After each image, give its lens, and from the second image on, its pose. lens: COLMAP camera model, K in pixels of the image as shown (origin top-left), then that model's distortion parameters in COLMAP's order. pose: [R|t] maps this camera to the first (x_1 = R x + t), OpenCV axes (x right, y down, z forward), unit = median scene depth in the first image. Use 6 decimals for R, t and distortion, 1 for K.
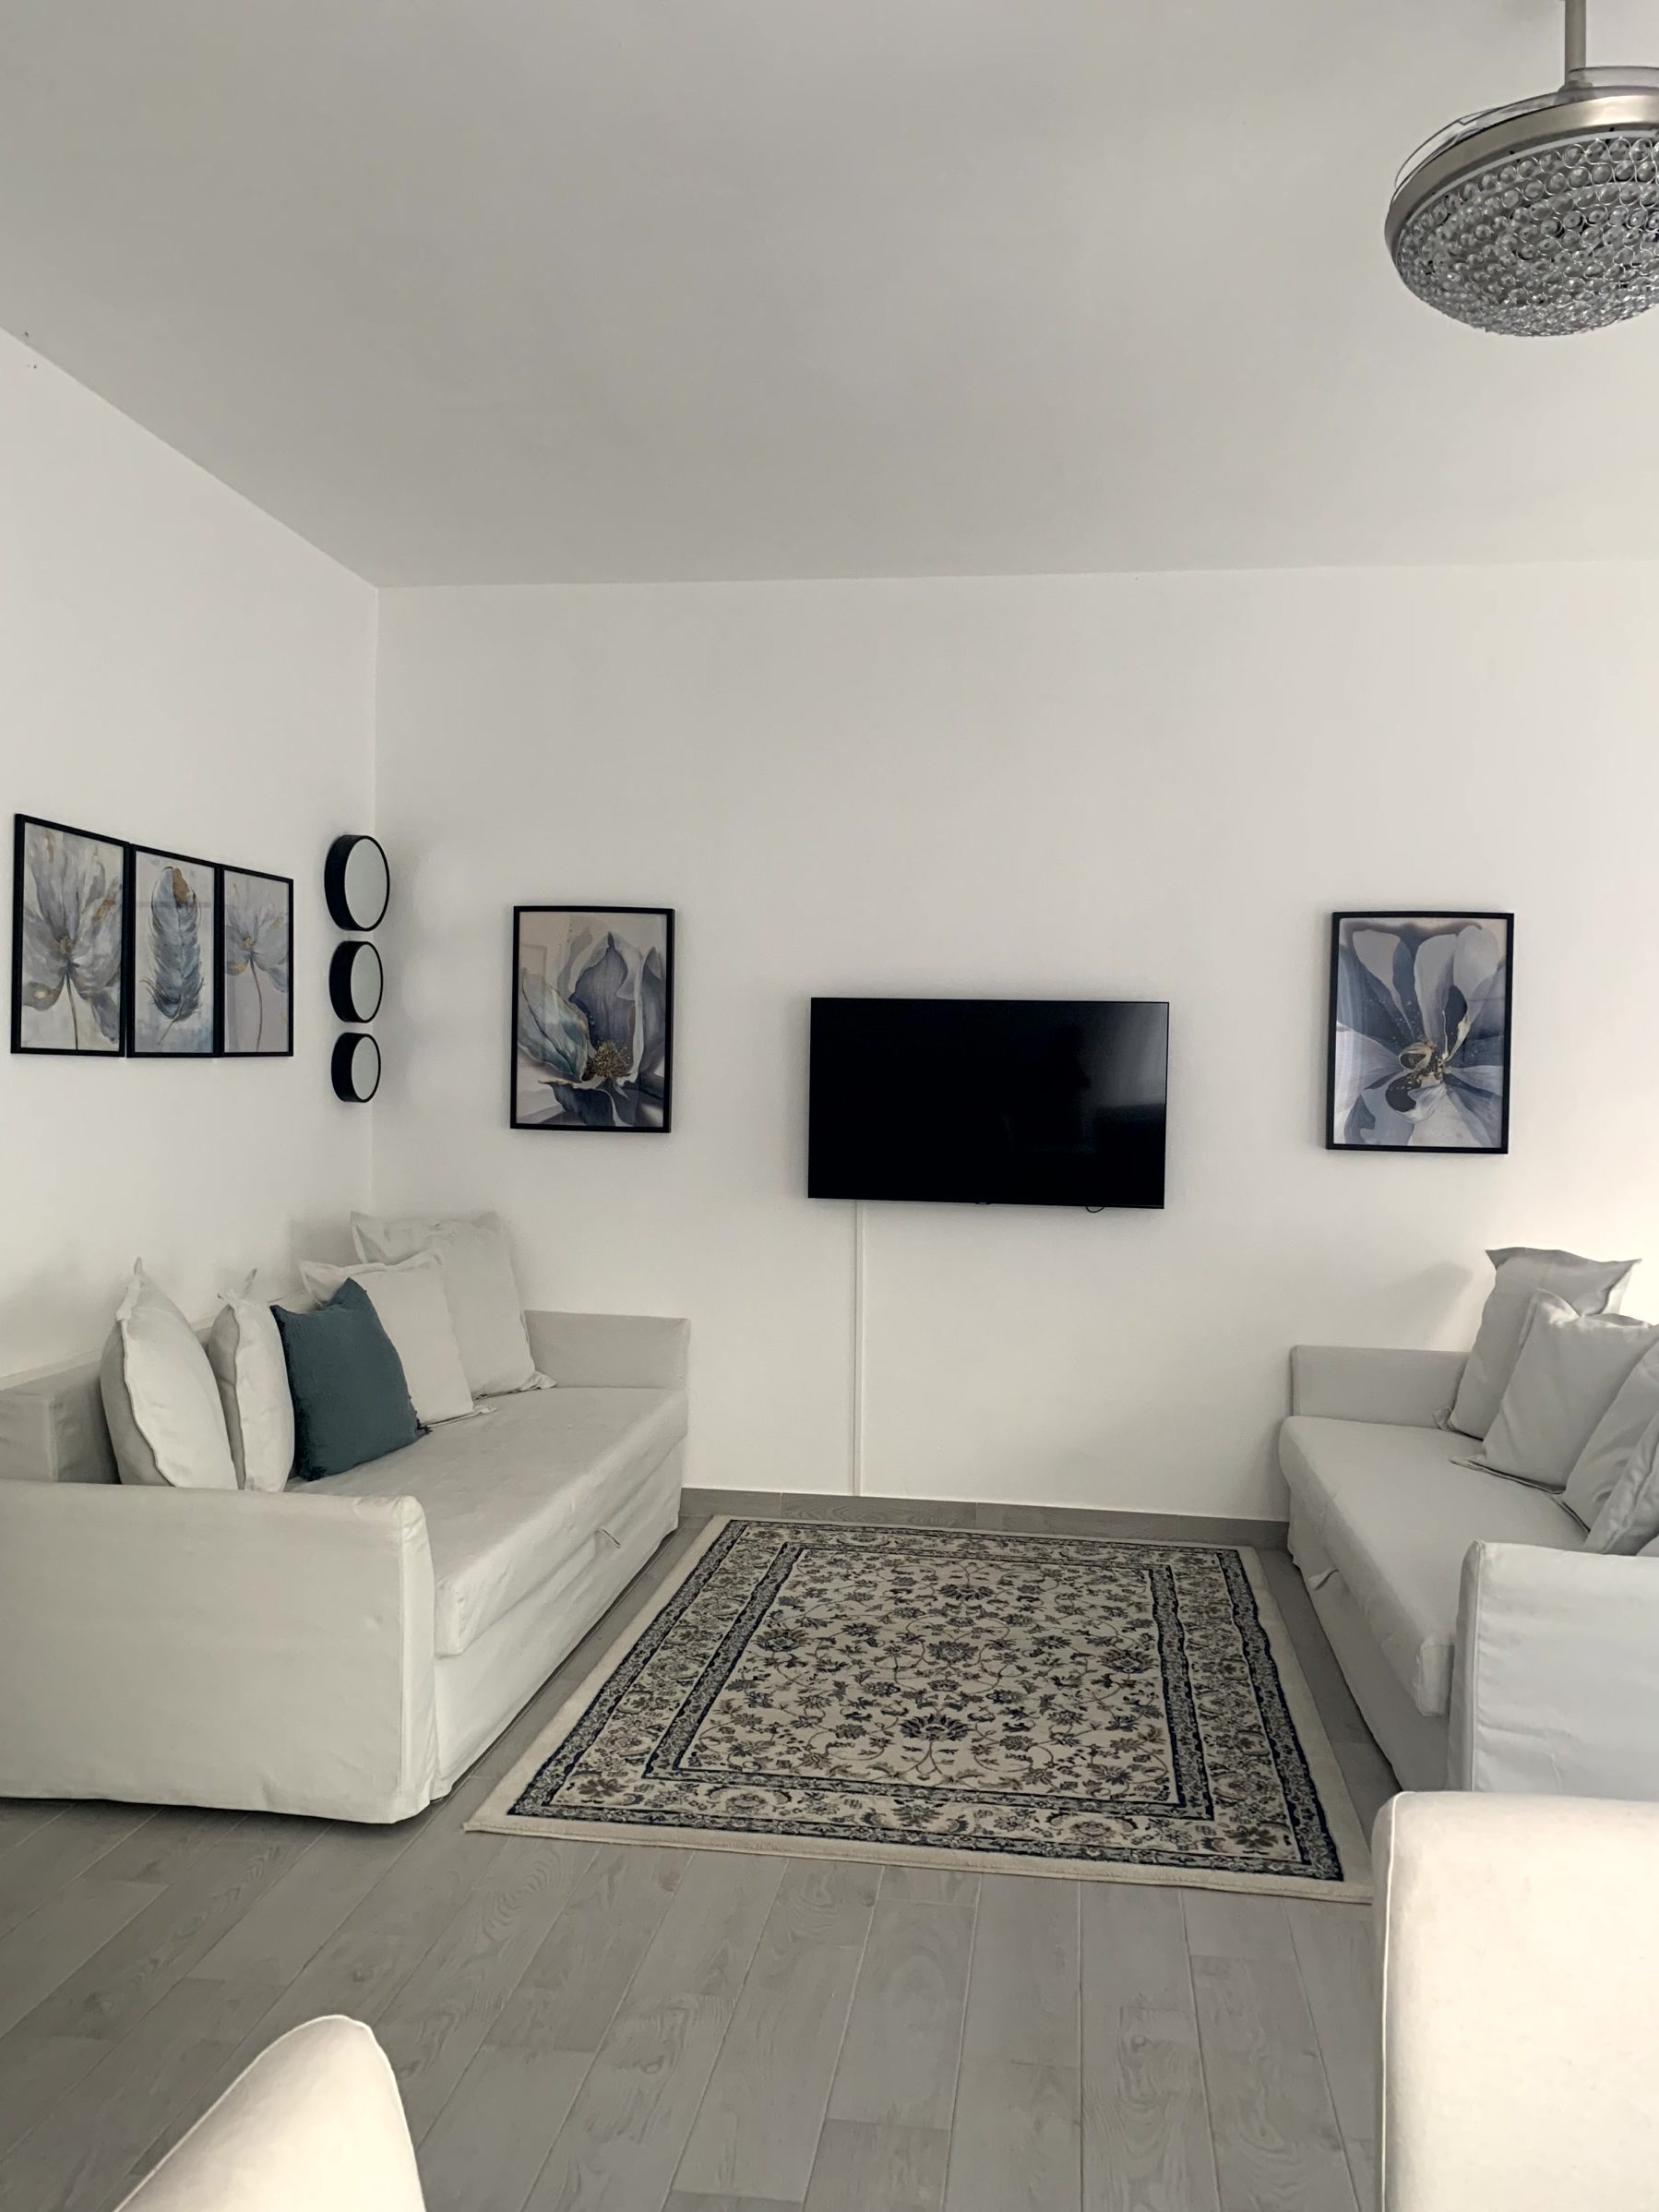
lens RADIAL K [[1644.6, 0, 864.5], [0, 1644.6, 1112.0], [0, 0, 1]] dist [0.045334, -0.076779]
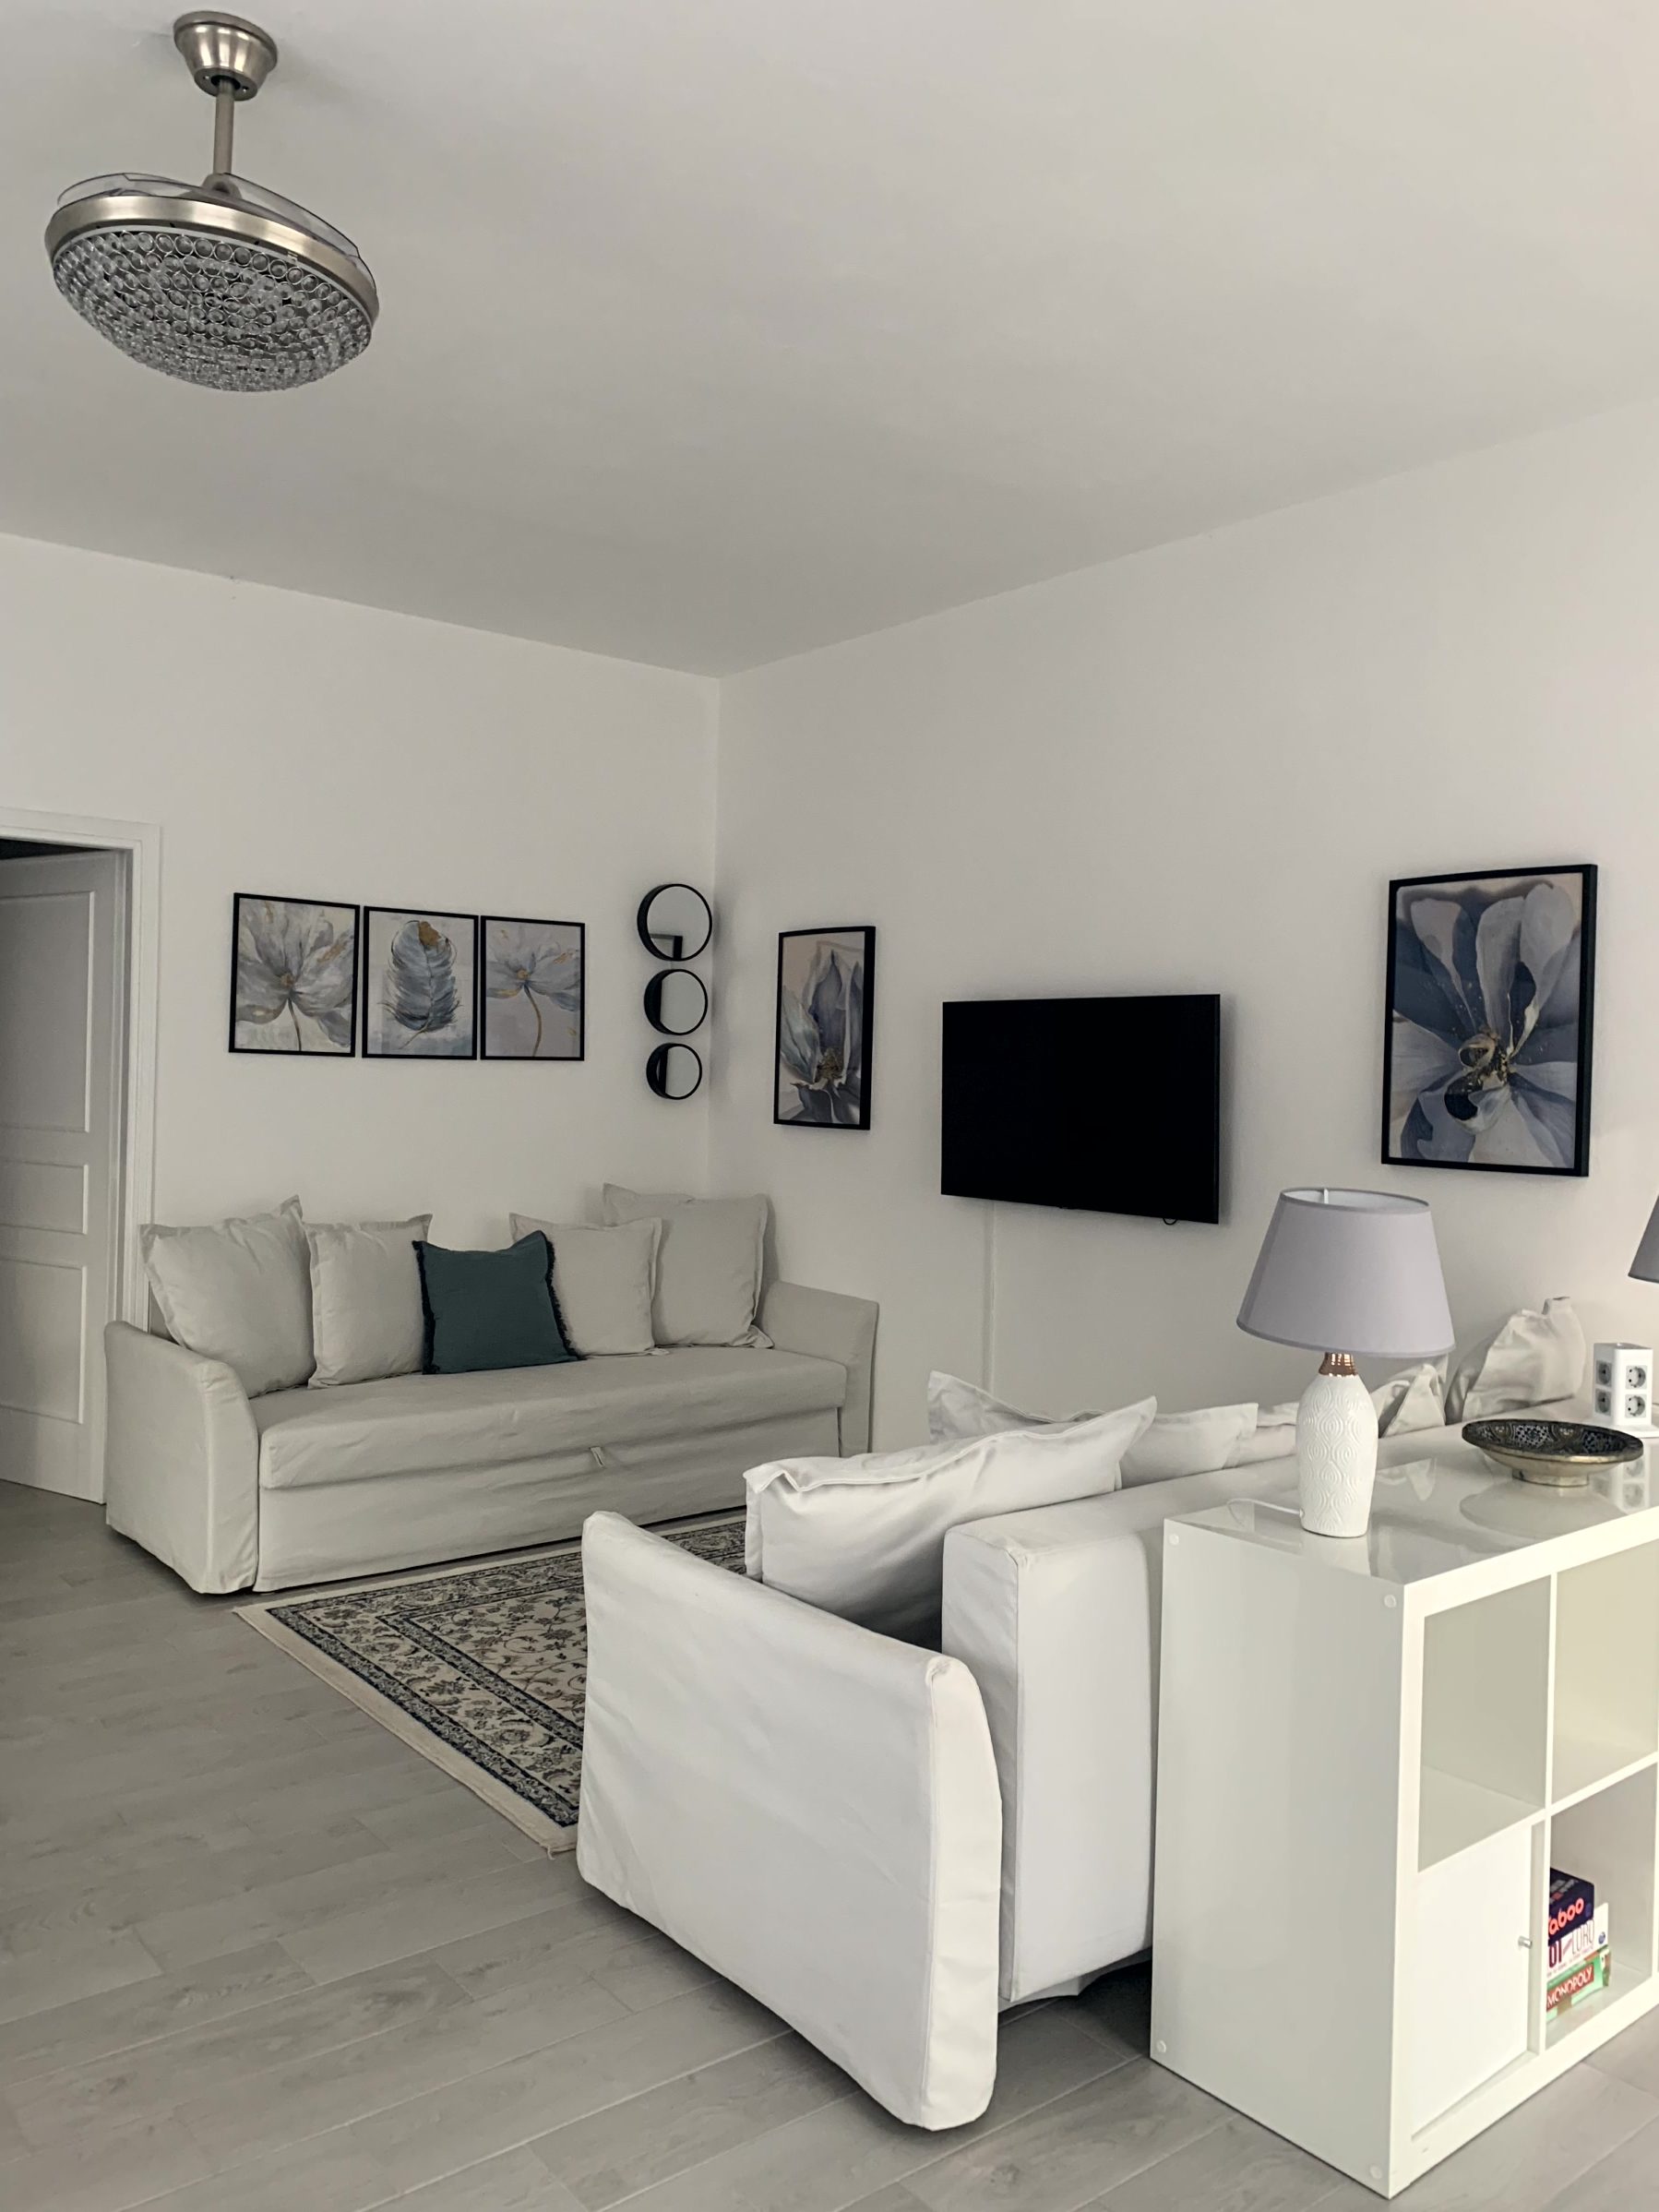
lens RADIAL K [[1644.6, 0, 857.5], [0, 1644.6, 1095.1], [0, 0, 1]] dist [0.045334, -0.076779]
pose [[0.734618, 0.006833, -0.678447, 0.662250], [-0.028474, 0.999379, -0.020766, 0.013071], [0.677883, 0.034573, 0.734356, 0.205199]]
